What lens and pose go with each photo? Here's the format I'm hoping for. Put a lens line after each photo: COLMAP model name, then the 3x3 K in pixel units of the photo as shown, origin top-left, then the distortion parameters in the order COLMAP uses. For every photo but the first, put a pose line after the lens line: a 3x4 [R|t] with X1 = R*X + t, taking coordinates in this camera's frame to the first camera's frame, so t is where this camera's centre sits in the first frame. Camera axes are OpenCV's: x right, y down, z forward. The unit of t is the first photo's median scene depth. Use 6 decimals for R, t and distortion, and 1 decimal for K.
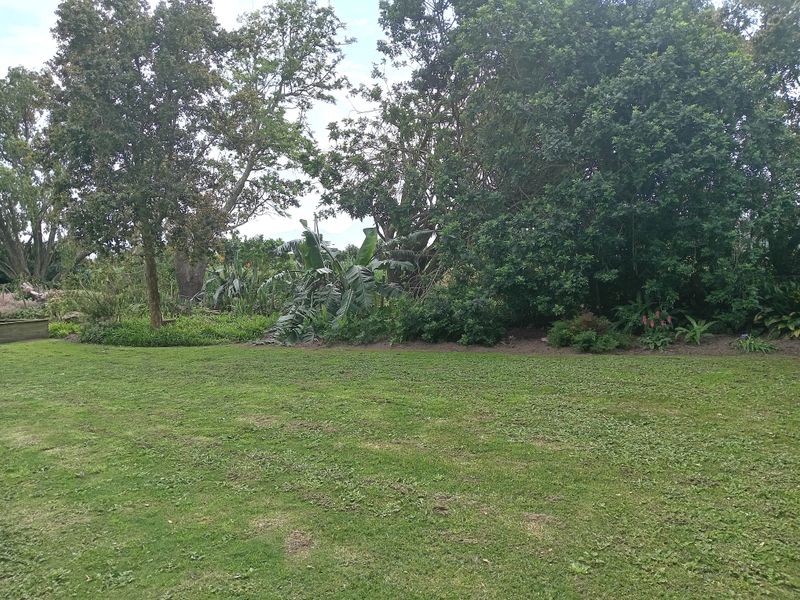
lens RADIAL K [[633.3, 0, 397.7], [0, 633.3, 303.3], [0, 0, 1]] dist [0.031396, -0.007255]
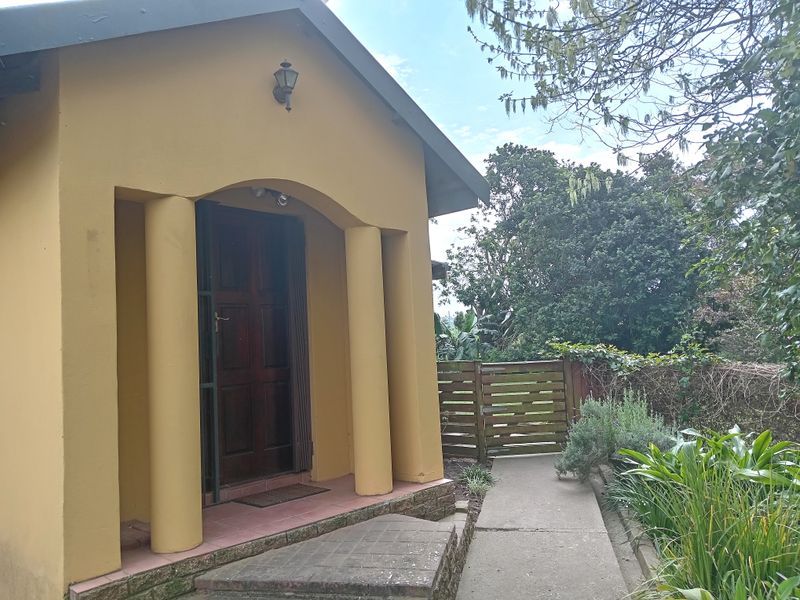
lens RADIAL K [[633.3, 0, 400.5], [0, 633.3, 295.4], [0, 0, 1]] dist [0.031396, -0.007255]
pose [[0.996499, -0.012795, -0.082620, -0.098319], [0.002860, 0.992859, -0.119260, 0.045302], [0.083556, 0.118606, 0.989420, -0.731281]]
